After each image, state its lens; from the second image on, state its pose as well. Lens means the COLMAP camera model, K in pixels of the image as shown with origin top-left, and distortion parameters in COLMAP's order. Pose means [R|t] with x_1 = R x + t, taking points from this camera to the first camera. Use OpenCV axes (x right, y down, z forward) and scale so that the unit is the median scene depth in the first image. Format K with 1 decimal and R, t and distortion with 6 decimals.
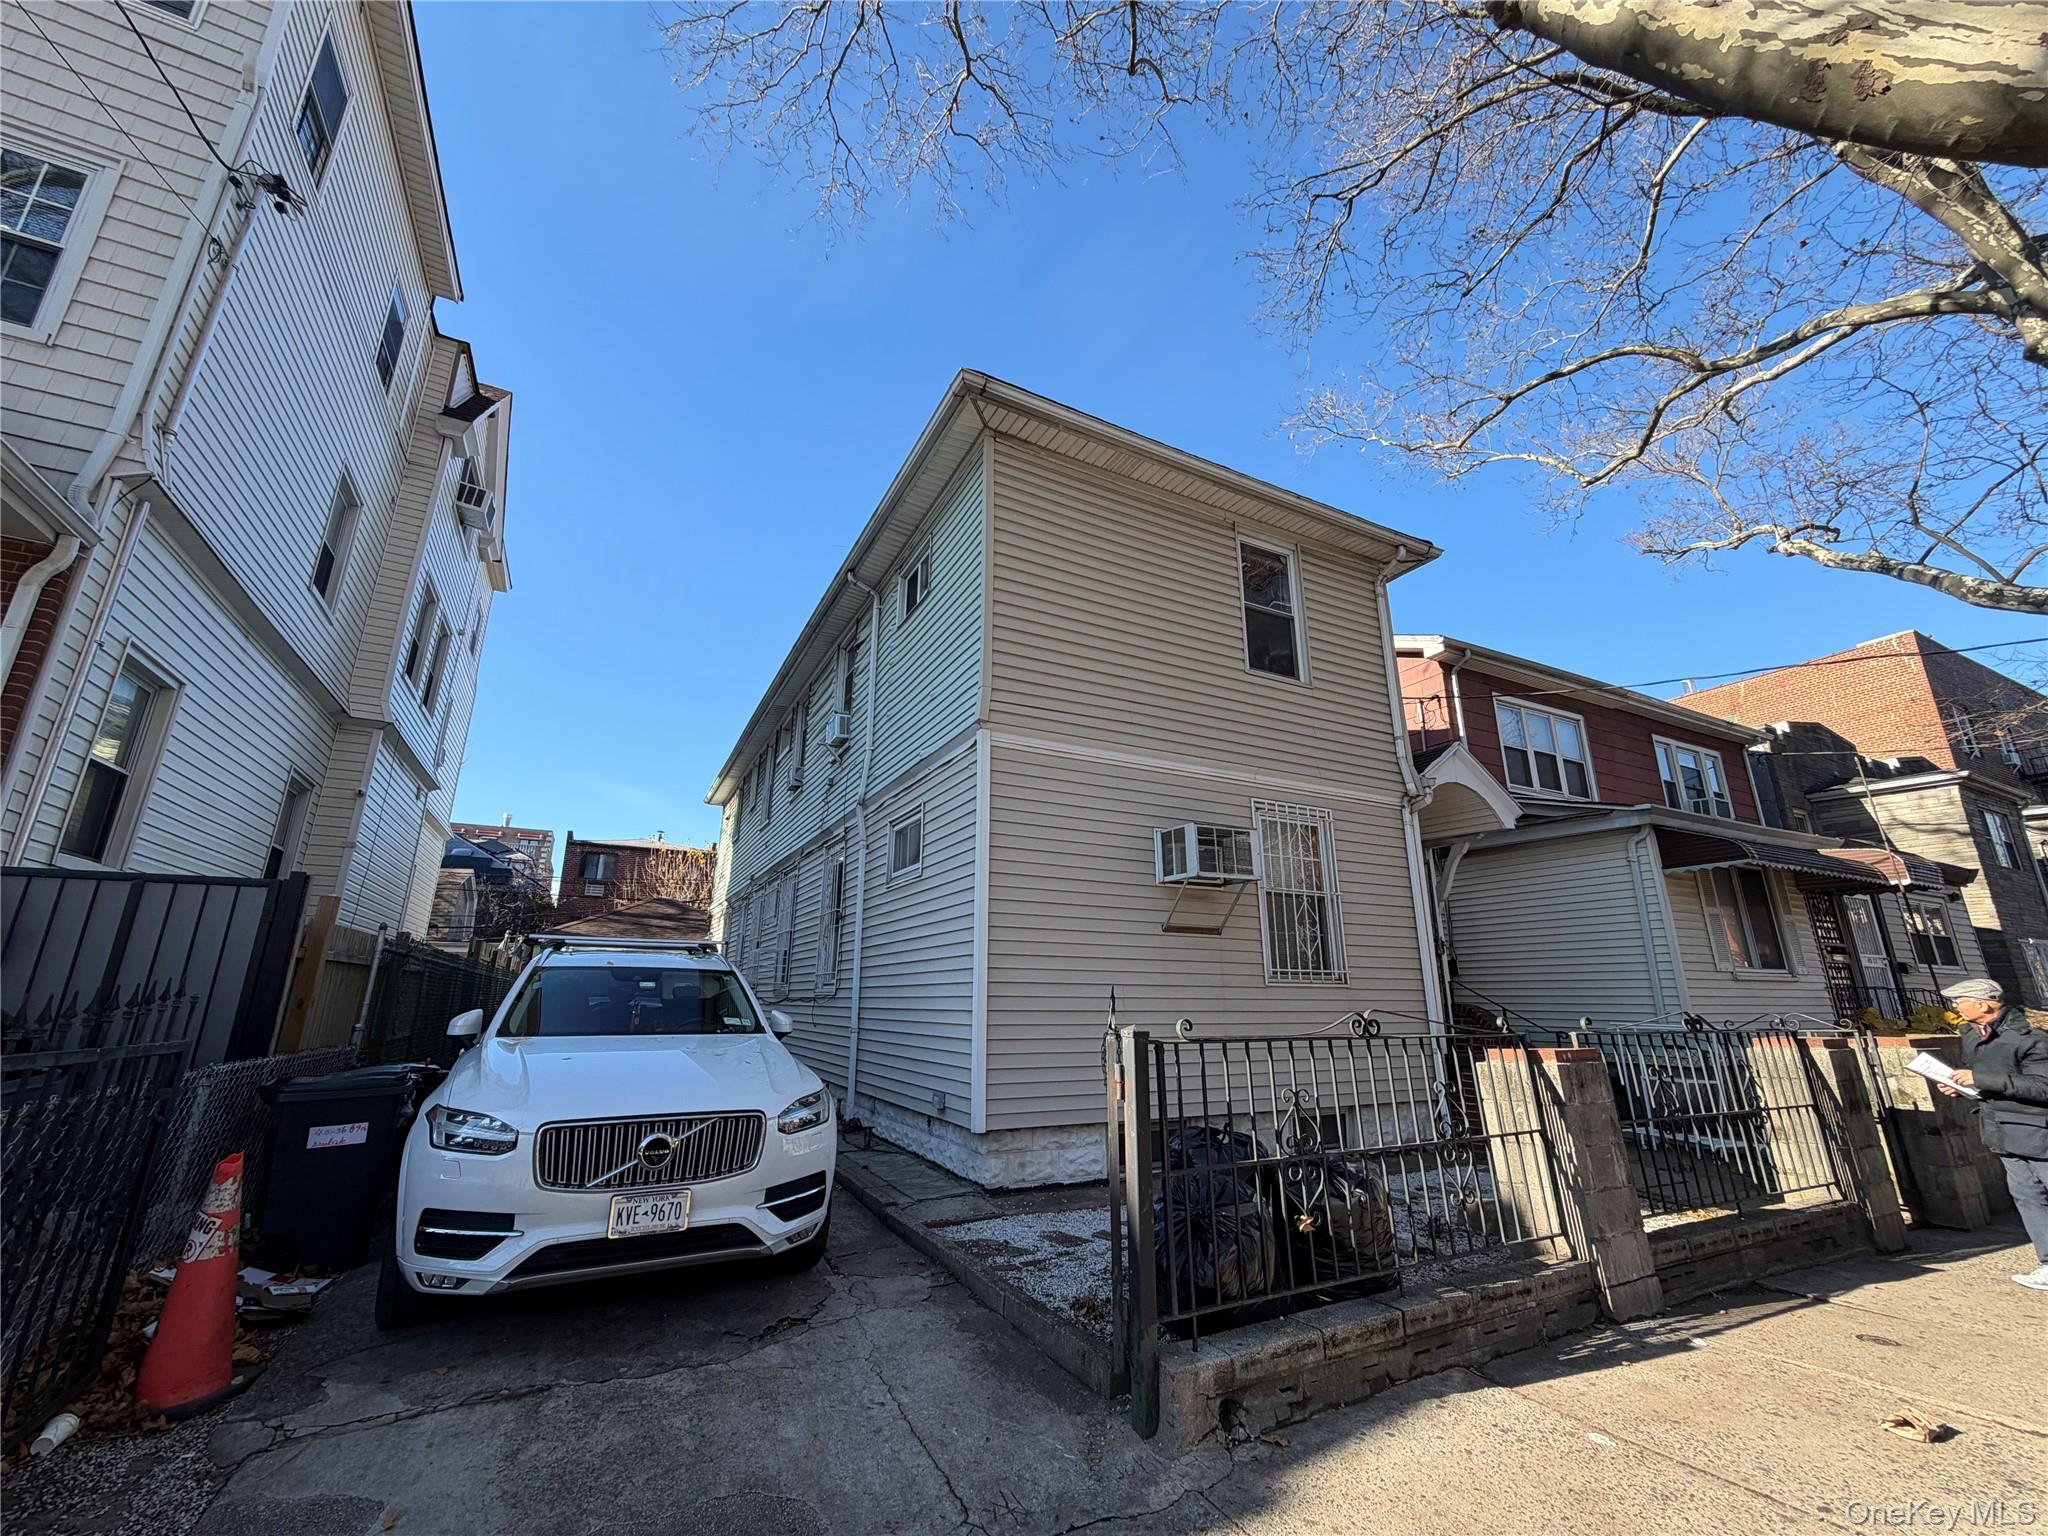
lens RADIAL K [[810.9, 0, 1013.4], [0, 810.9, 766.7], [0, 0, 1]] dist [0.000041, 0.000590]
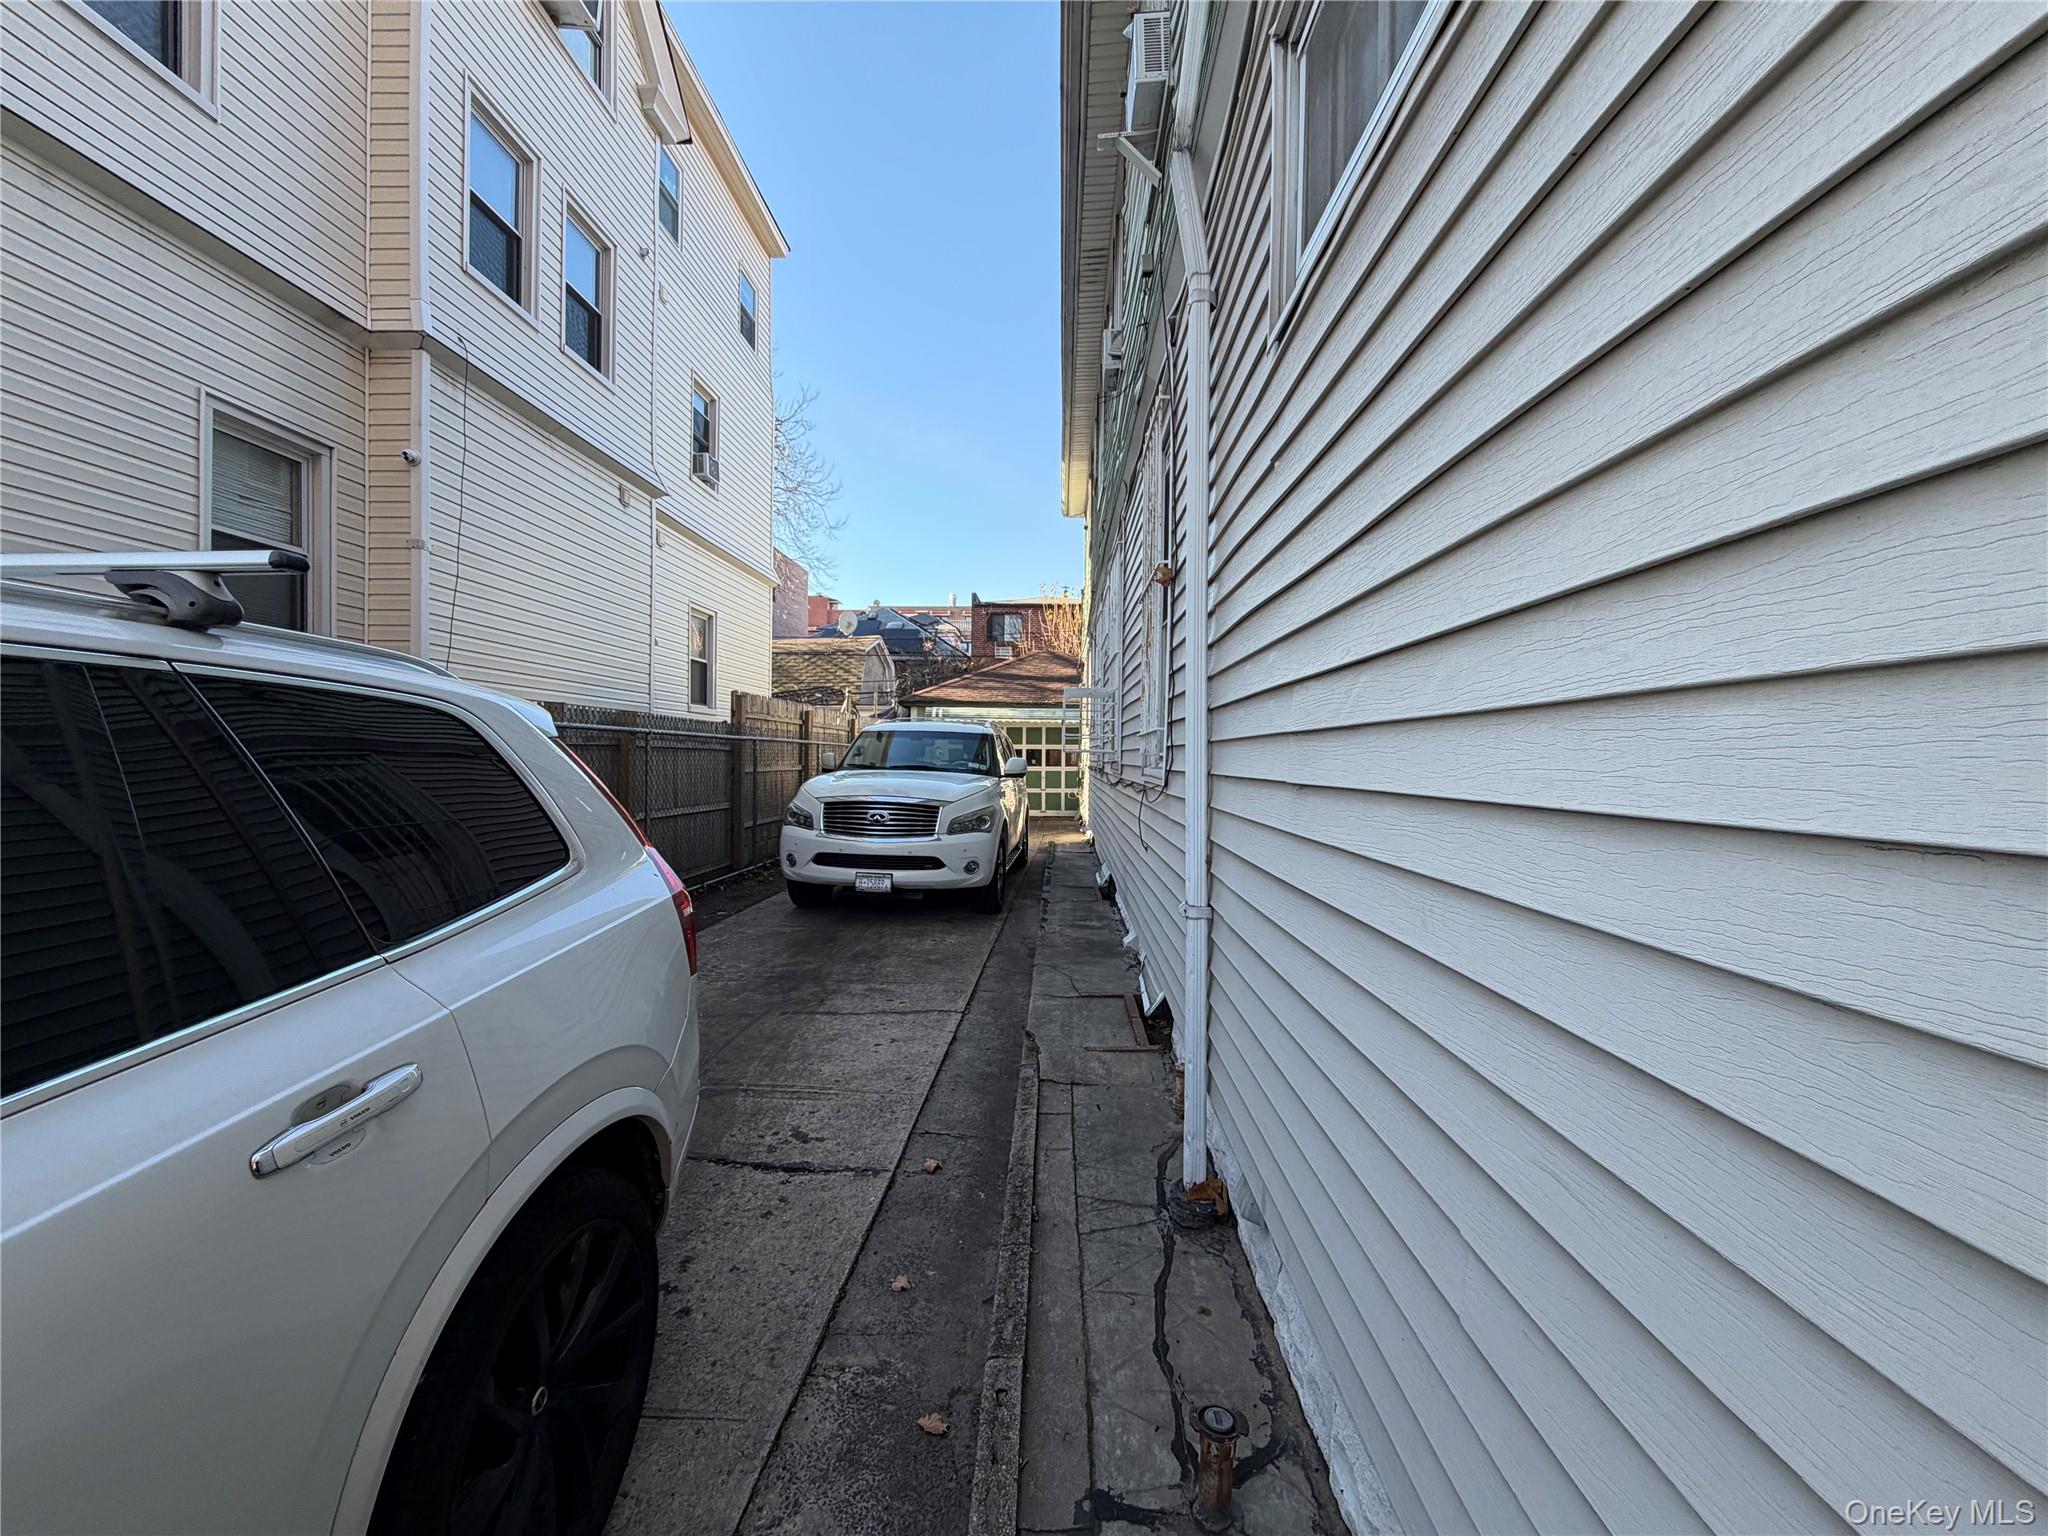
lens RADIAL K [[810.9, 0, 1004.1], [0, 810.9, 765.8], [0, 0, 1]] dist [0.000041, 0.000590]
pose [[0.859152, 0.009246, -0.511637, -0.137398], [0.136030, 0.959736, 0.245768, 0.242672], [0.493309, -0.280750, 0.823302, 0.938547]]
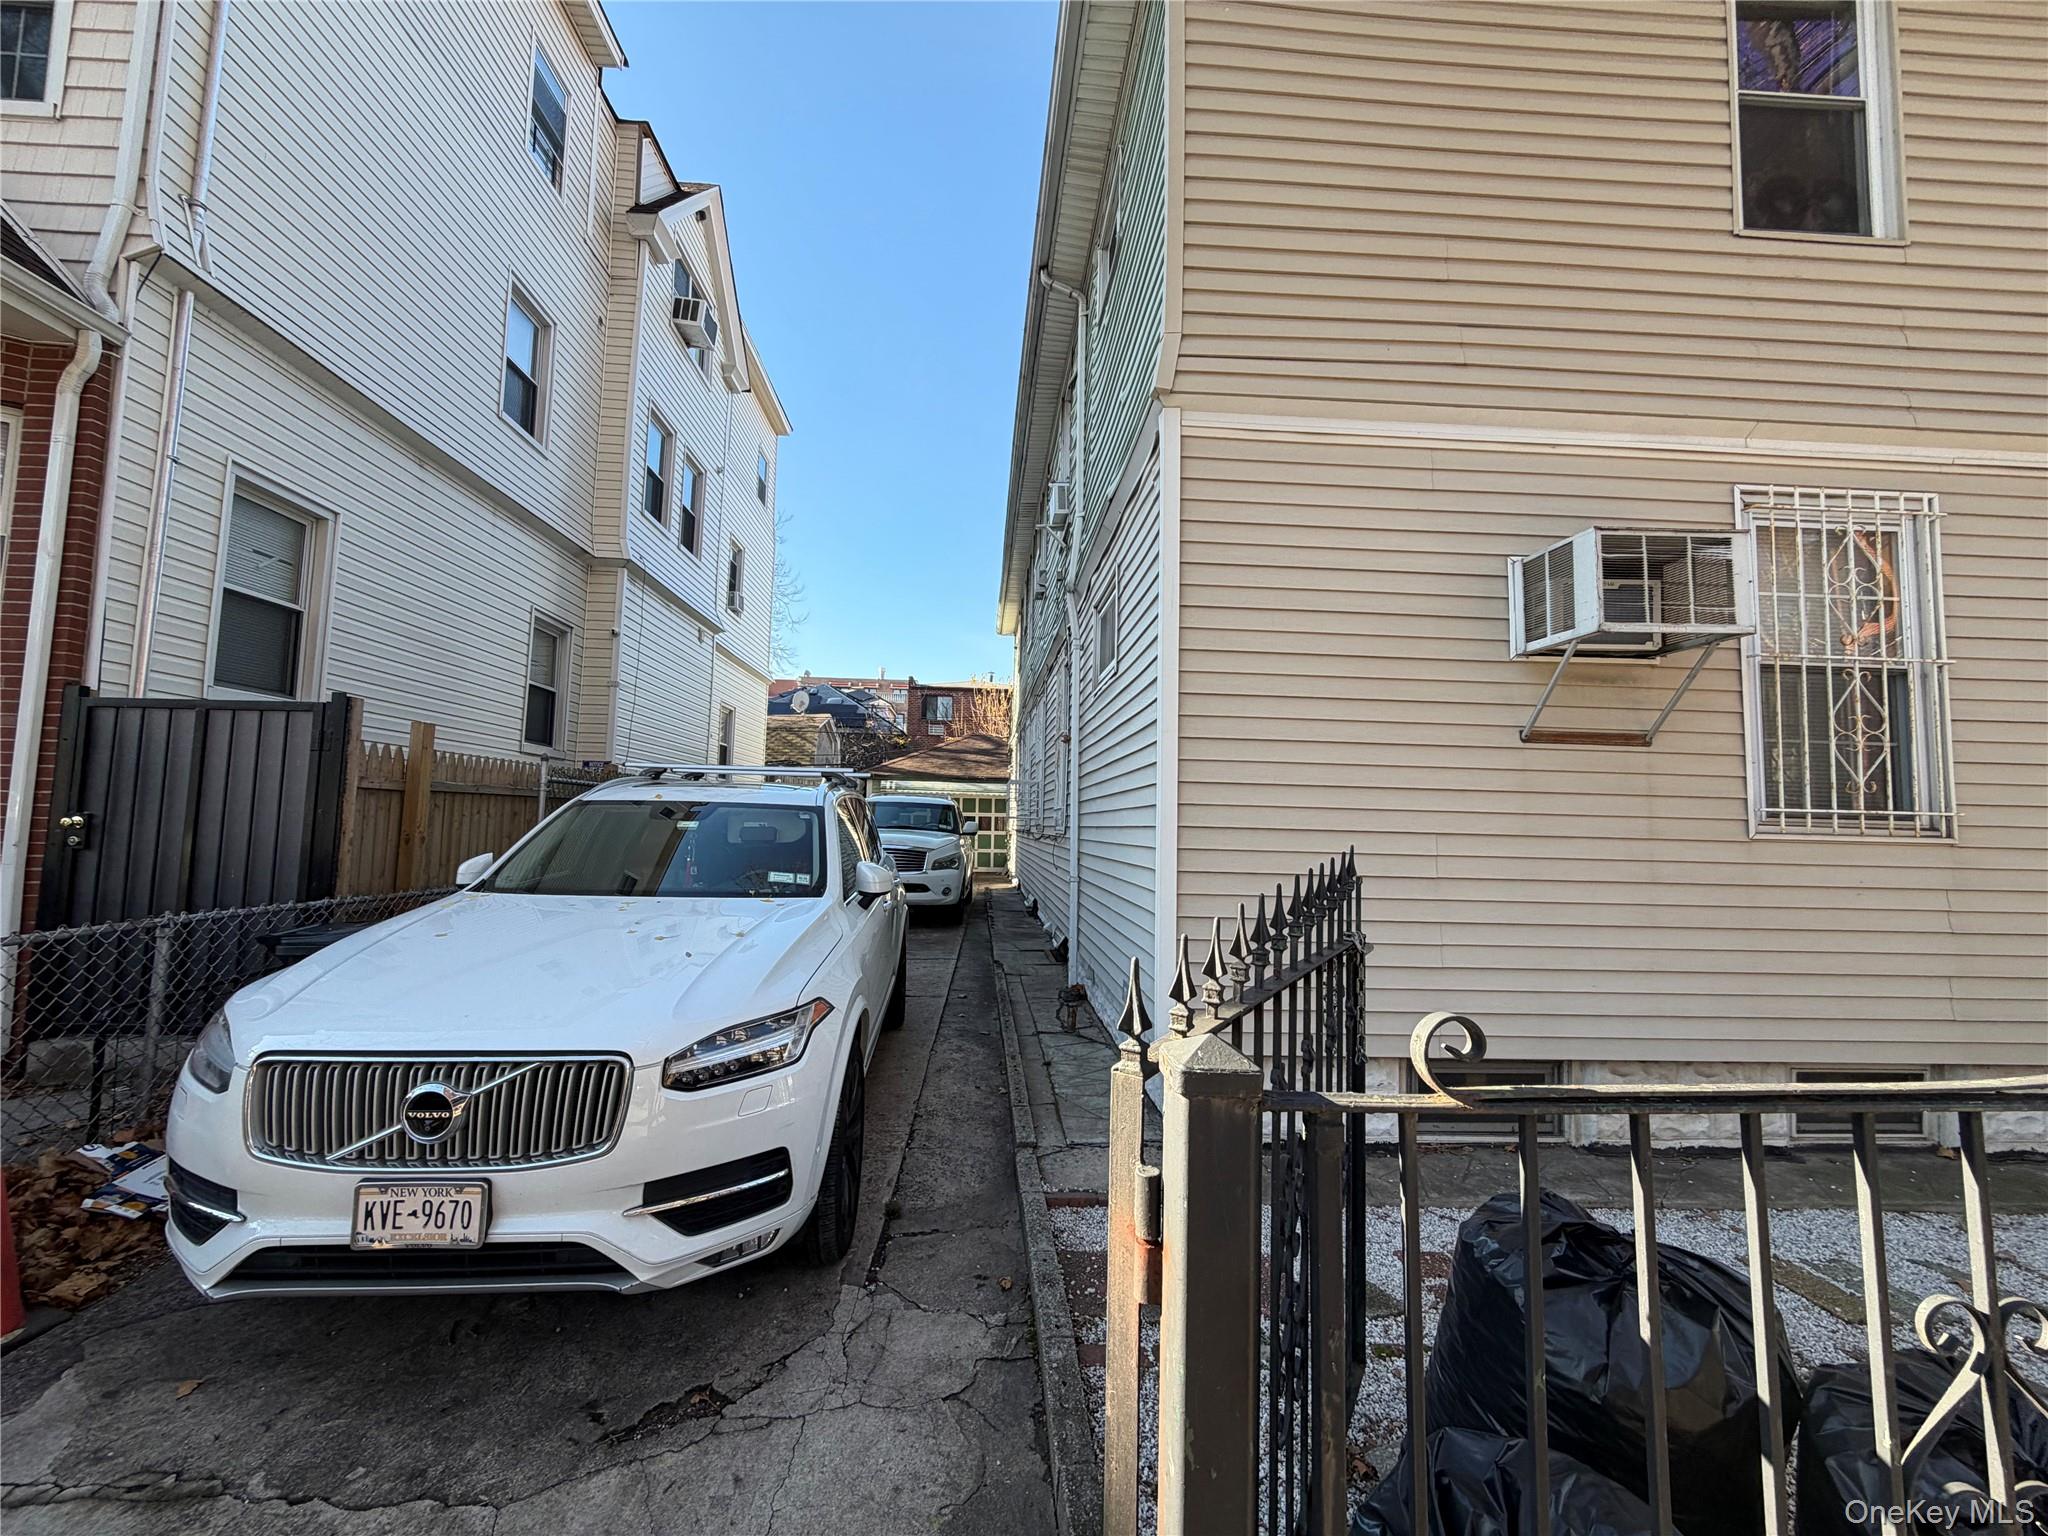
lens RADIAL K [[810.9, 0, 1019.4], [0, 810.9, 765.7], [0, 0, 1]] dist [0.000041, 0.000590]
pose [[0.914174, -0.014037, -0.405080, 0.097152], [0.094377, 0.979302, 0.179053, 0.089424], [0.394182, -0.201915, 0.896577, 0.372137]]
